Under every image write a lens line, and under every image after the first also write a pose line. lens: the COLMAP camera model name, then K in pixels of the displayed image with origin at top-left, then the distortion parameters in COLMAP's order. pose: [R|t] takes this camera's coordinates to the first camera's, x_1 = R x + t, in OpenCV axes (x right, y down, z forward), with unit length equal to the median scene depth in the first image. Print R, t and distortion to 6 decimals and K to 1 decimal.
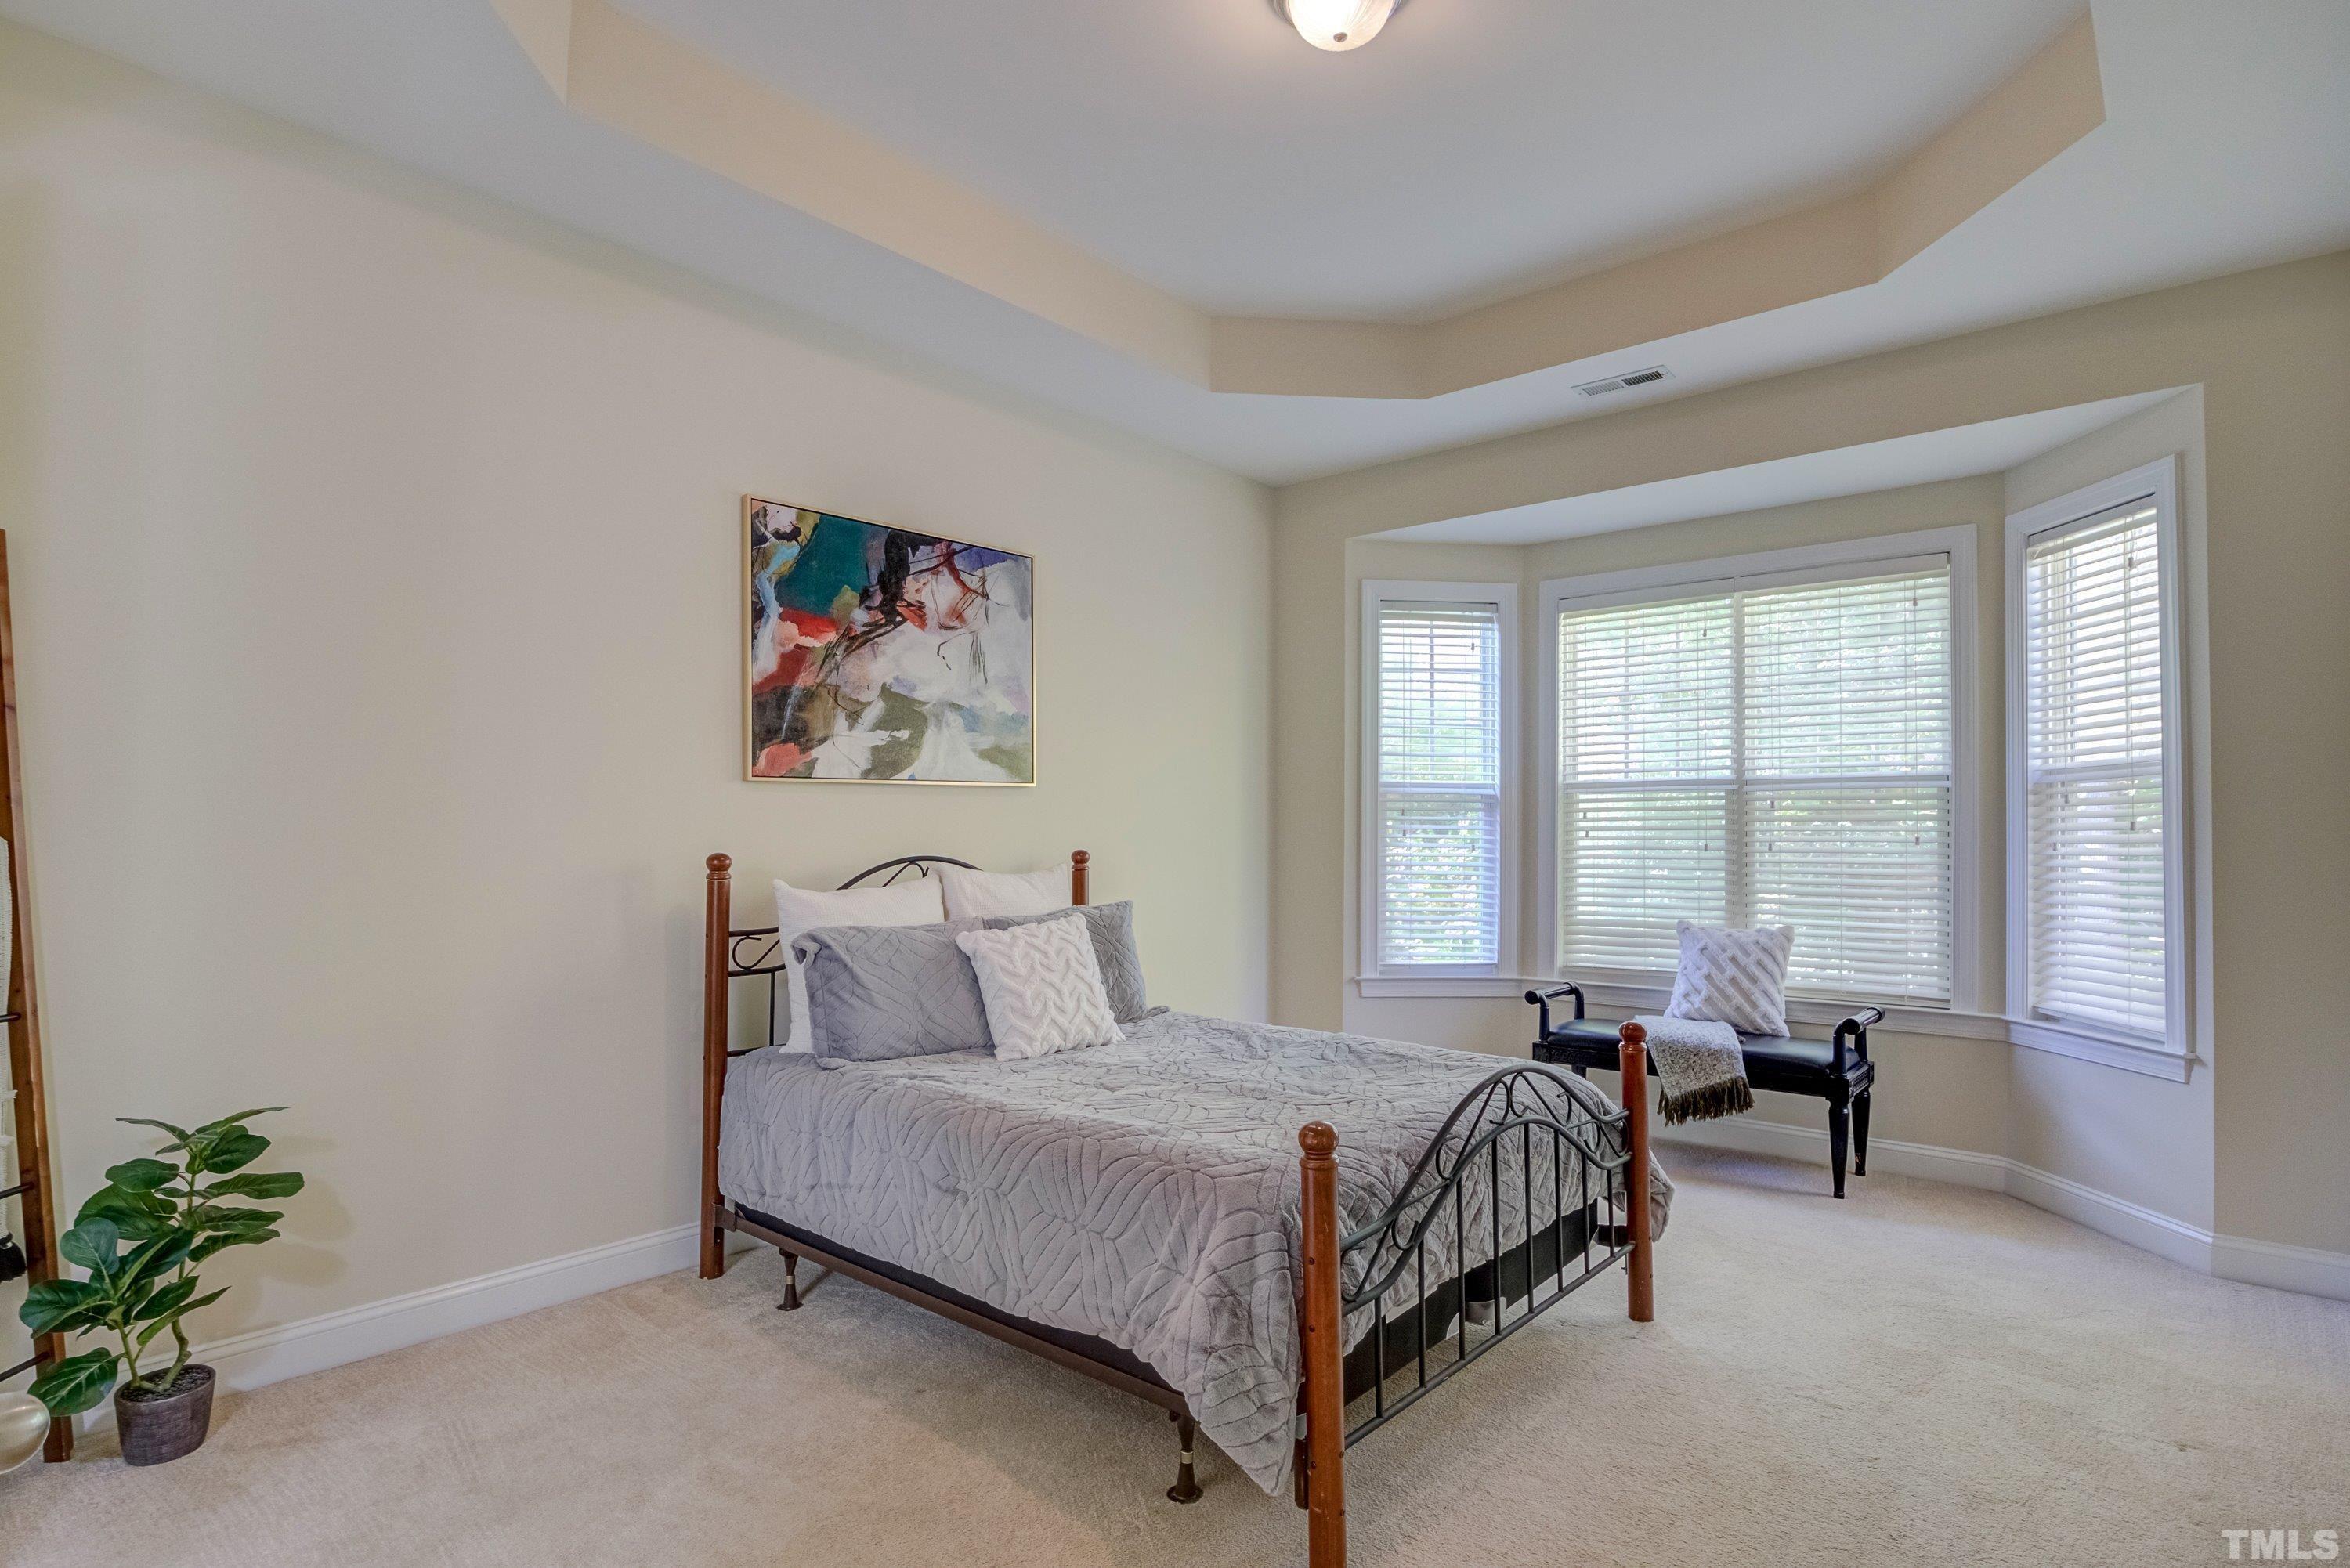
lens RADIAL K [[1195.3, 0, 1183.7], [0, 1195.3, 795.8], [0, 0, 1]] dist [-0.033684, 0.015728]
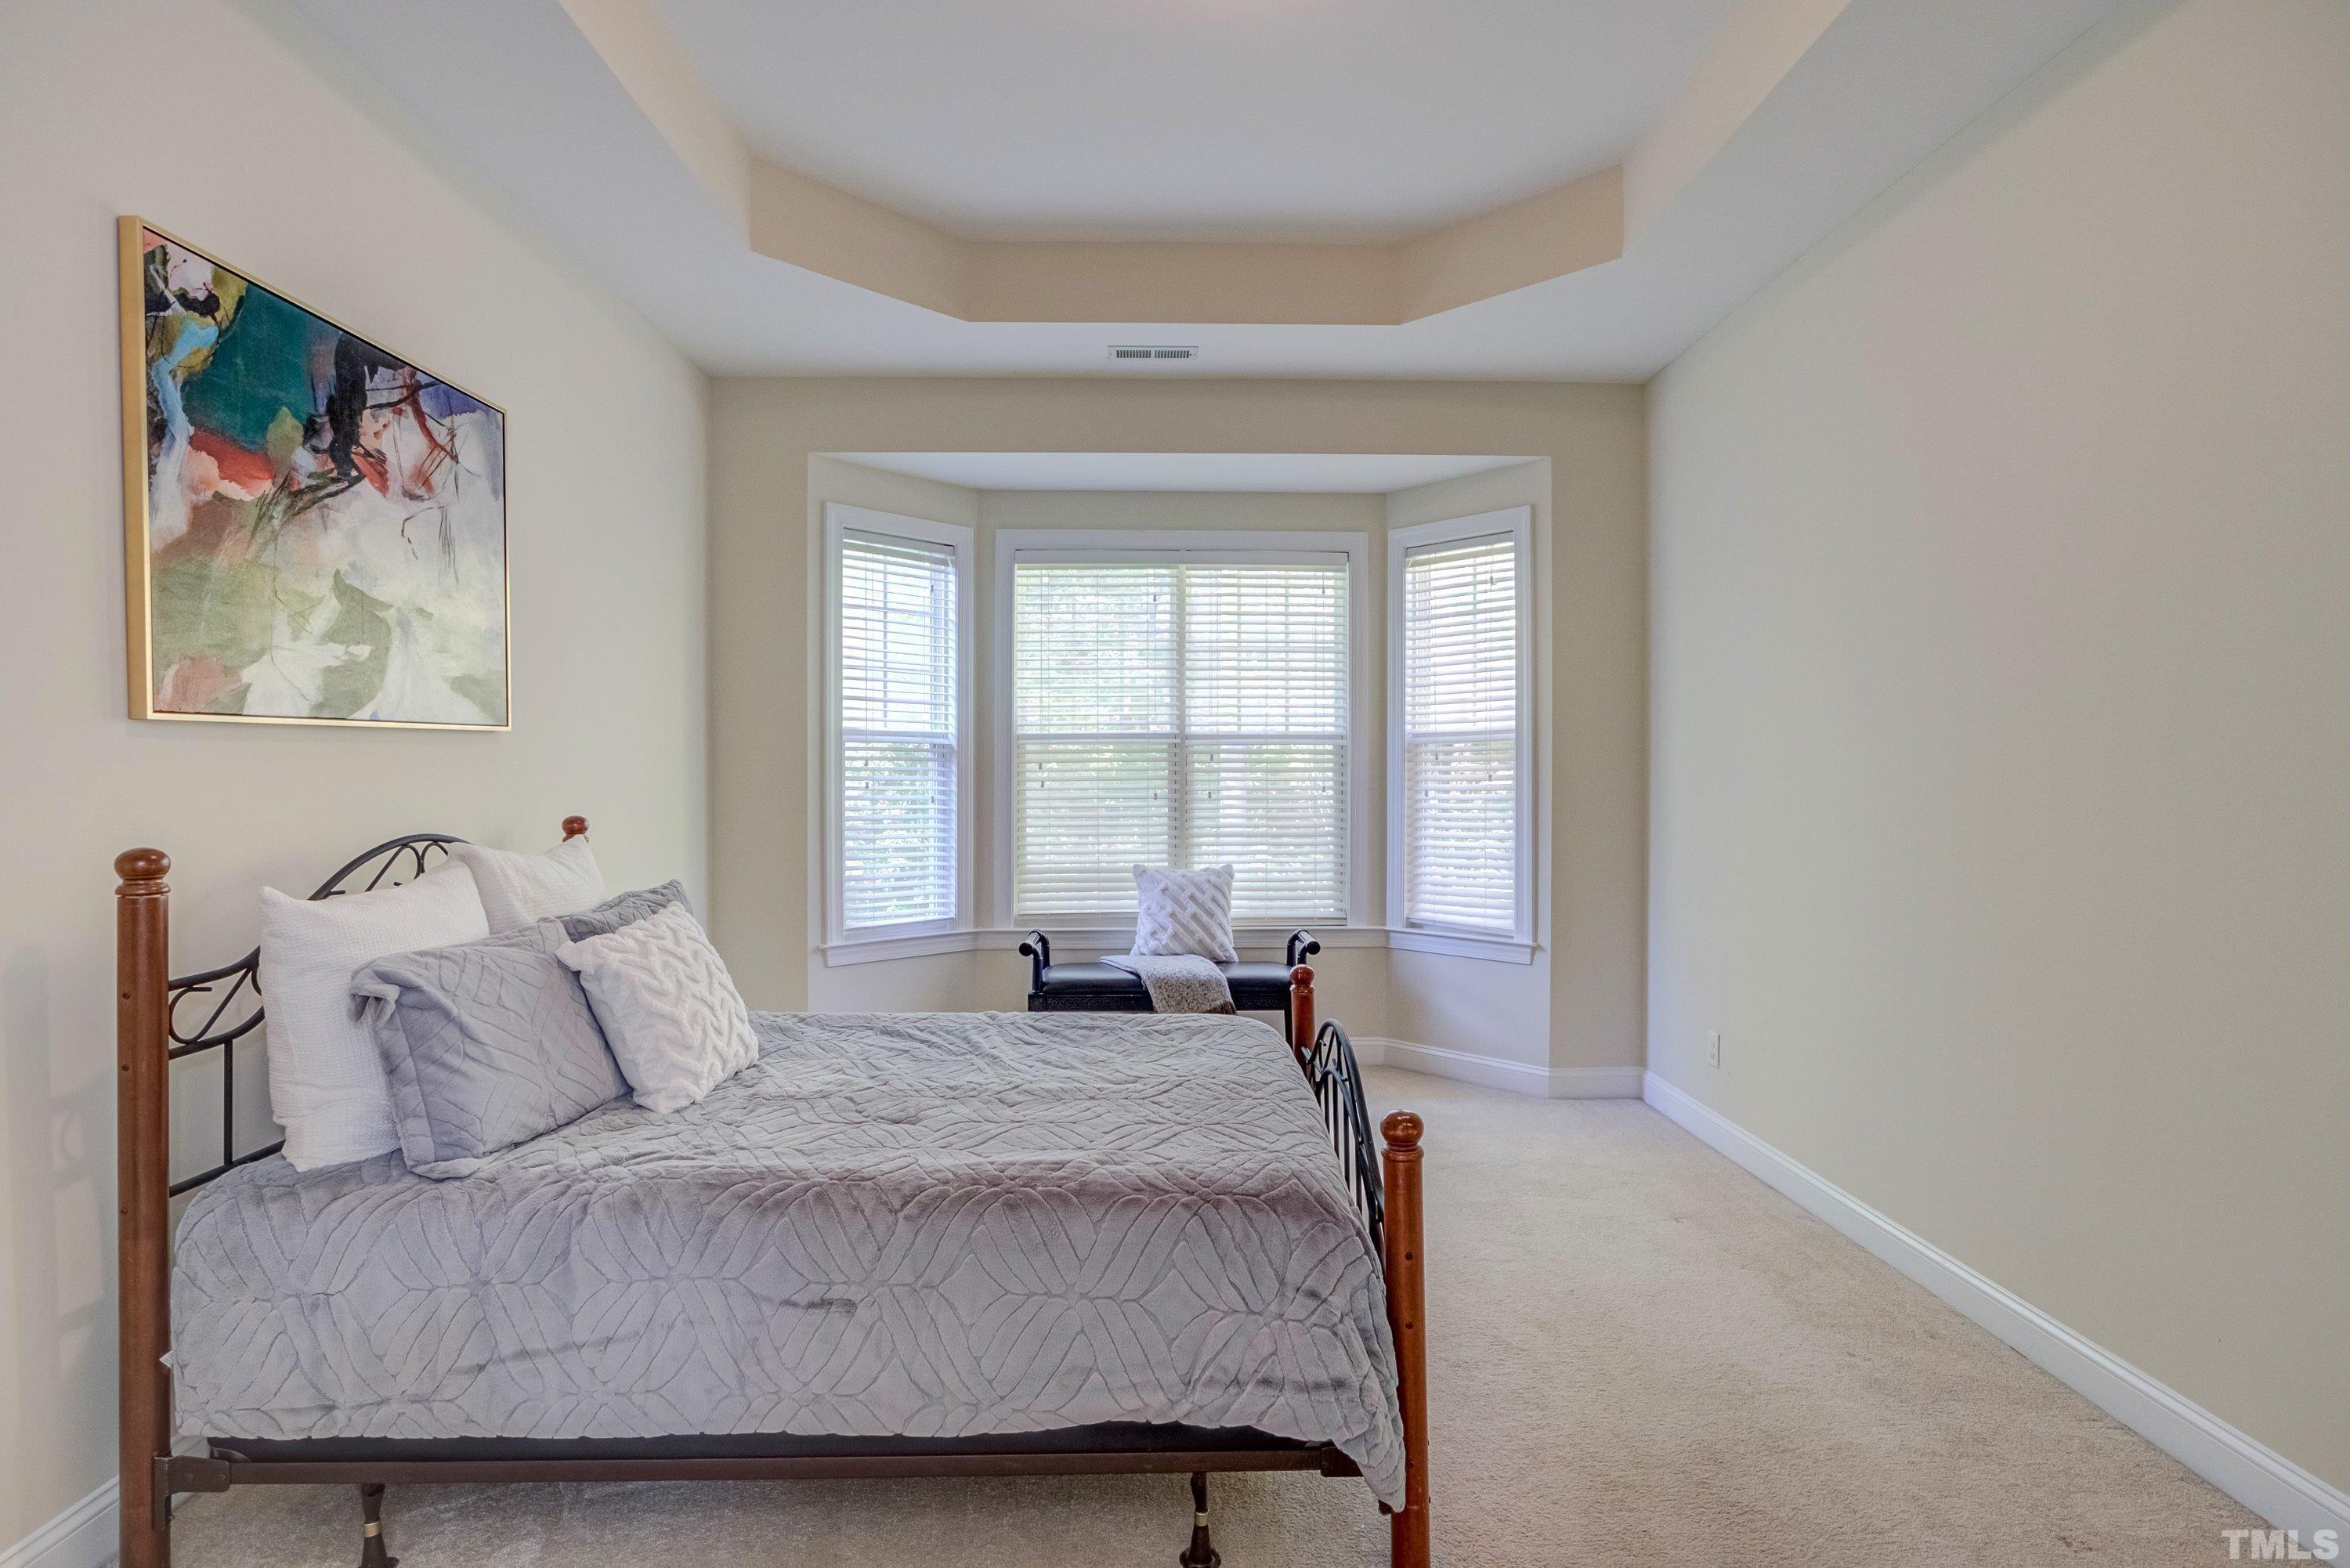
lens RADIAL K [[1187.1, 0, 1179.7], [0, 1187.1, 777.1], [0, 0, 1]] dist [-0.031889, 0.016591]
pose [[0.745757, -0.007253, 0.666178, -0.319688], [-0.017587, 0.999378, 0.030568, -0.009338], [-0.665986, -0.034513, 0.745166, 0.207647]]
